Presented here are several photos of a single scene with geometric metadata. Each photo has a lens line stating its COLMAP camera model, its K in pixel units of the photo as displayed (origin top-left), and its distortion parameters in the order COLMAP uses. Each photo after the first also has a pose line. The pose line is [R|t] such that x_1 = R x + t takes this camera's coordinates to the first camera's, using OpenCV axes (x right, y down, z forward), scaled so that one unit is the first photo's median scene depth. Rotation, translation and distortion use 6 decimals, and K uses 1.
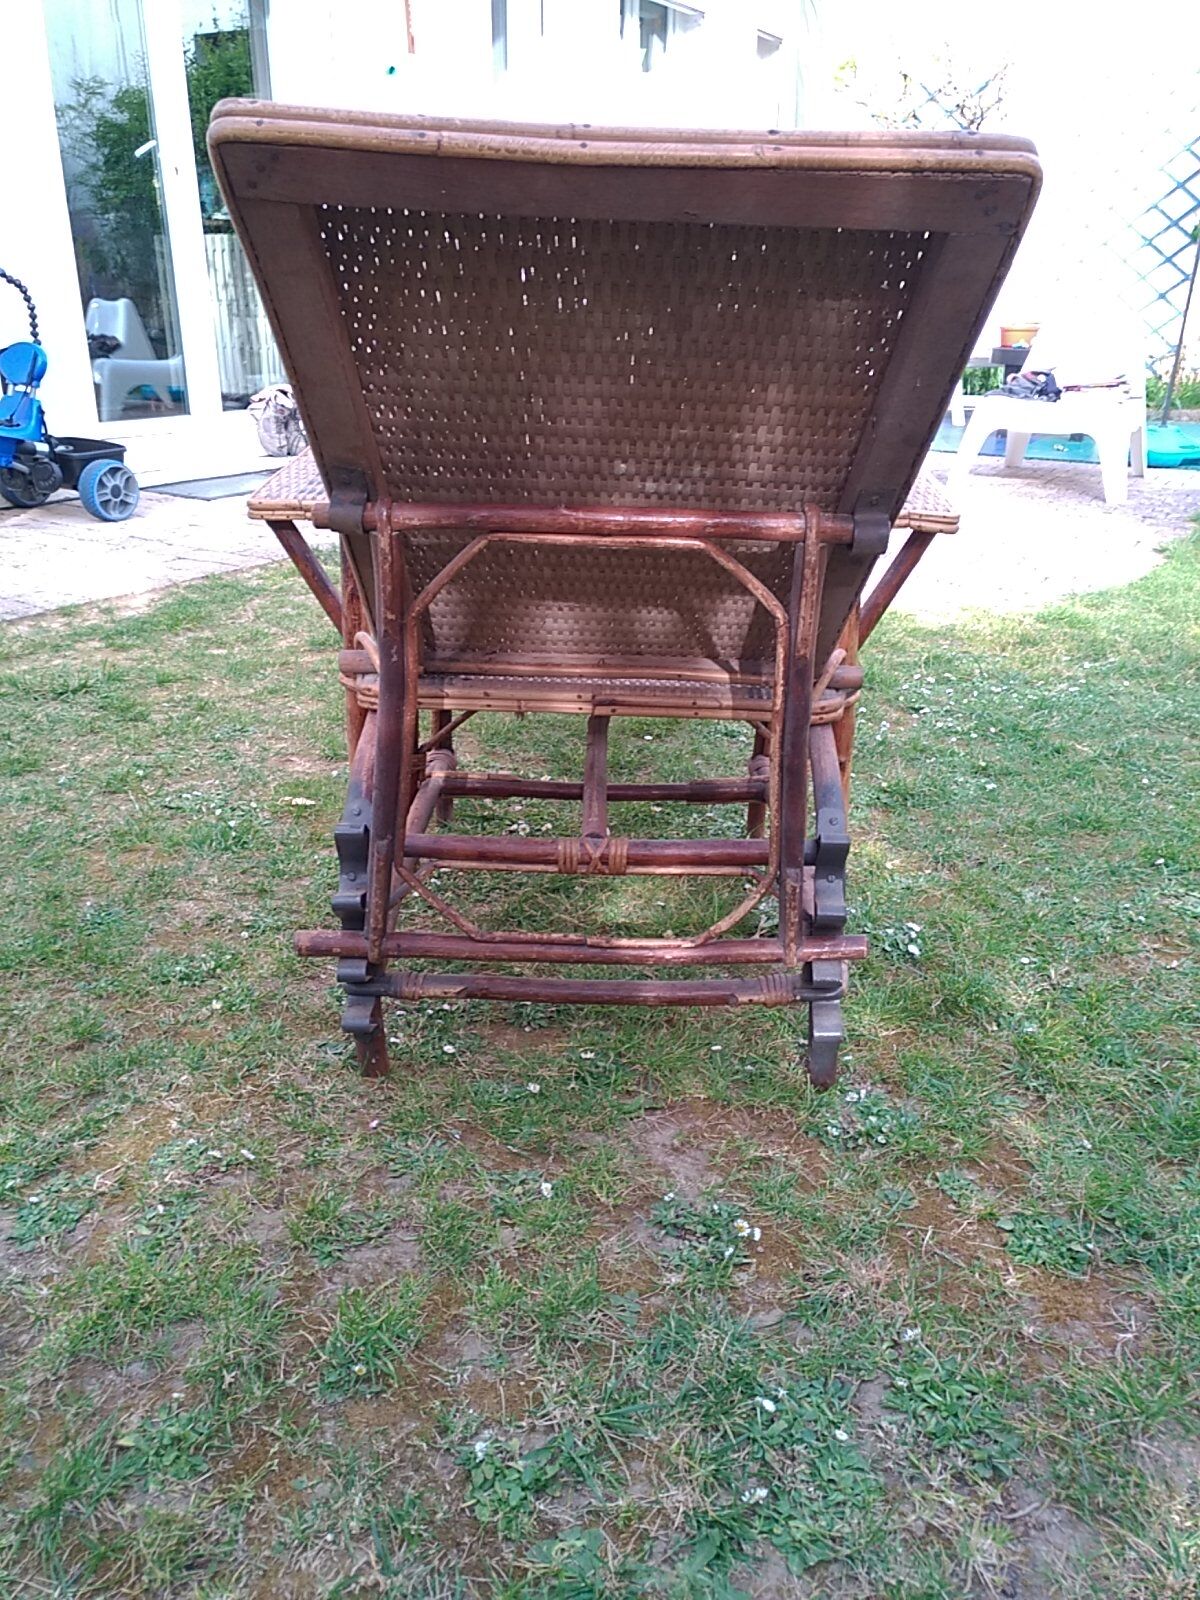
lens RADIAL K [[1255.0, 0, 607.4], [0, 1255.0, 794.0], [0, 0, 1]] dist [-0.018780, 0.095093]
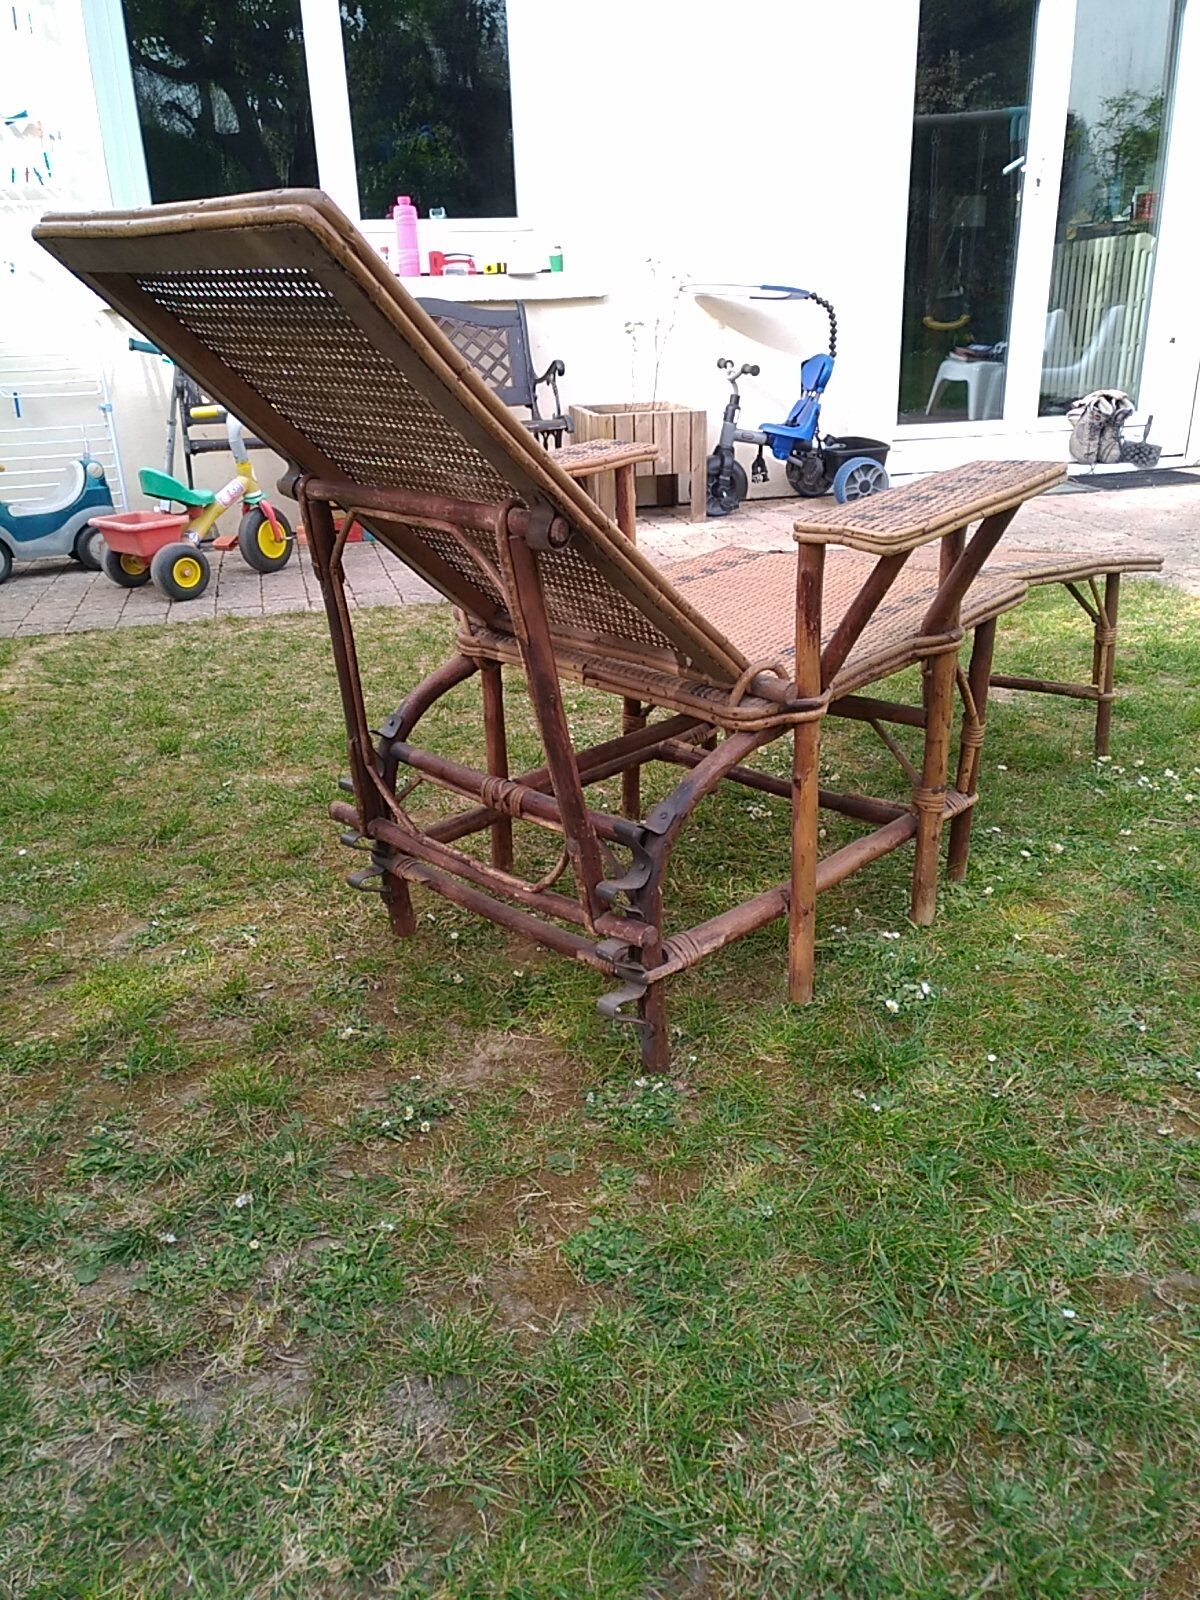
lens RADIAL K [[1253.3, 0, 607.8], [0, 1253.3, 796.8], [0, 0, 1]] dist [-0.011909, 0.081424]
pose [[0.705107, 0.225972, -0.672132, 0.244841], [-0.226679, 0.969959, 0.088302, -0.021949], [0.671894, 0.090096, 0.735147, 0.060893]]
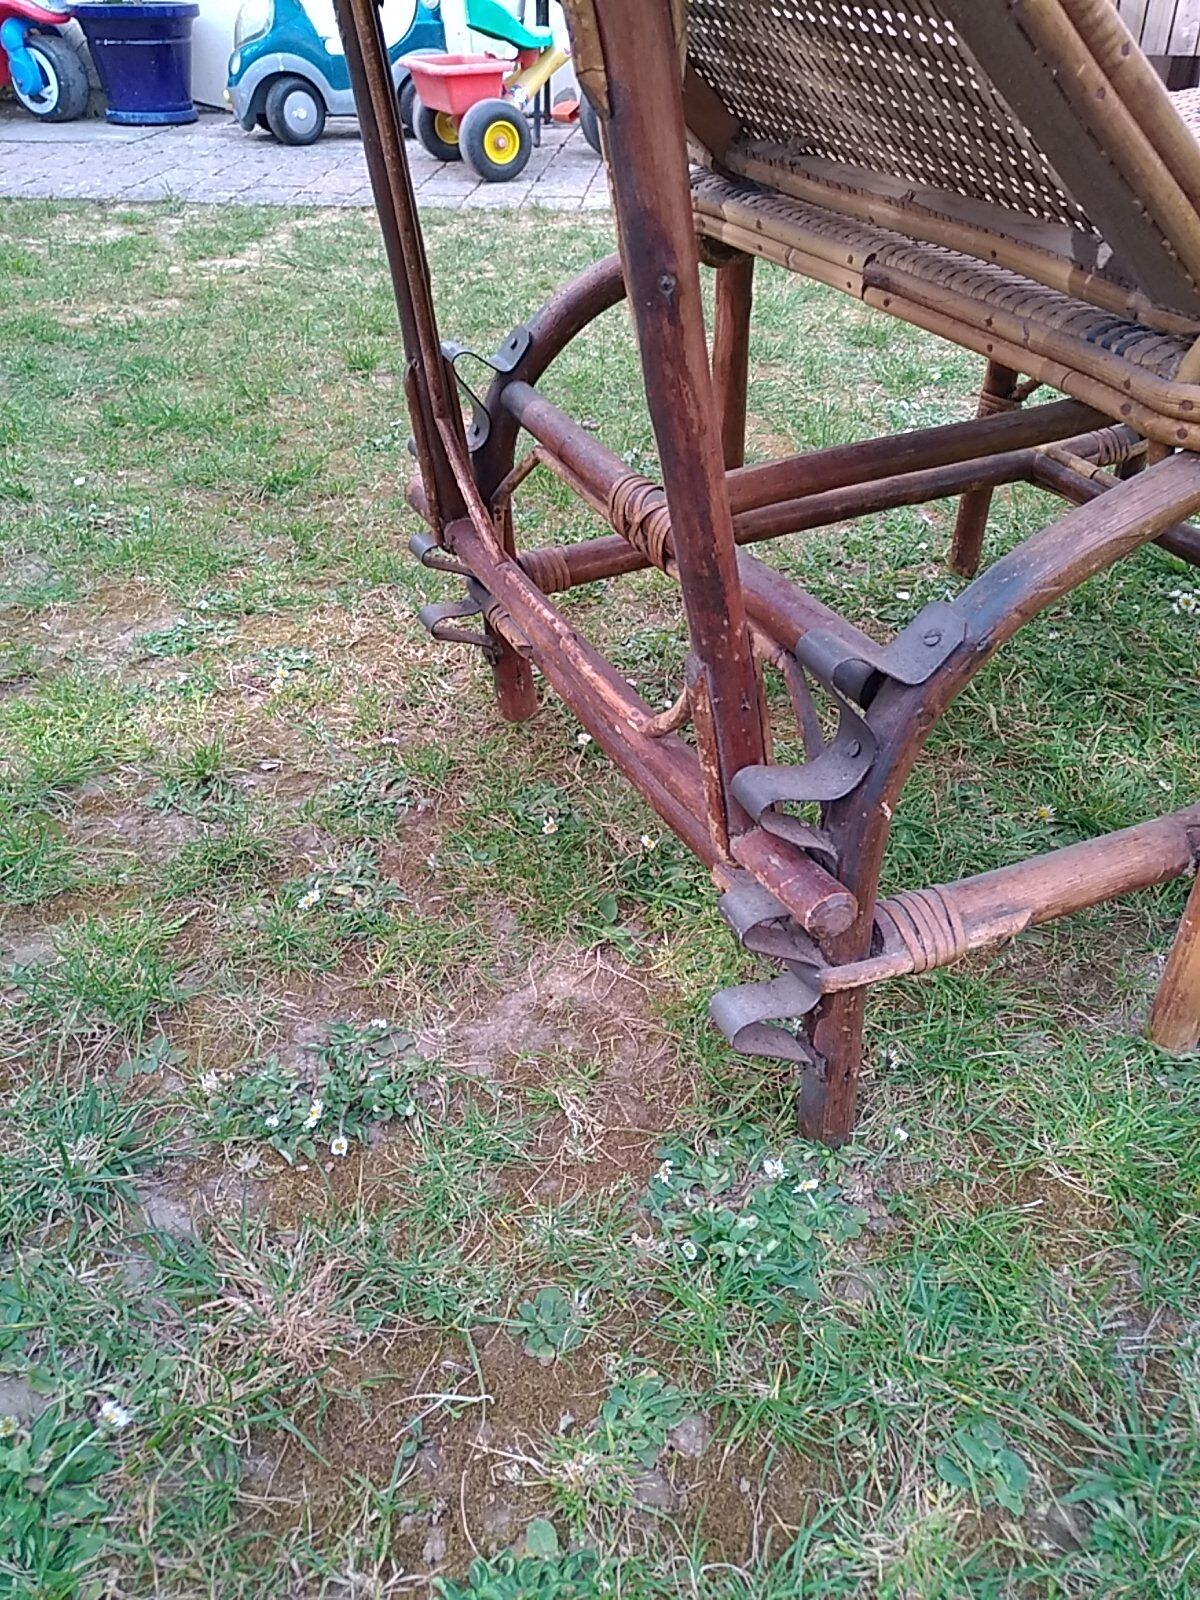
lens RADIAL K [[1253.3, 0, 607.8], [0, 1253.3, 796.8], [0, 0, 1]] dist [-0.011909, 0.081424]
pose [[0.422774, 0.512898, -0.747127, 0.139687], [-0.325046, 0.855395, 0.403291, -0.019928], [0.845936, 0.072349, 0.528354, 0.200430]]
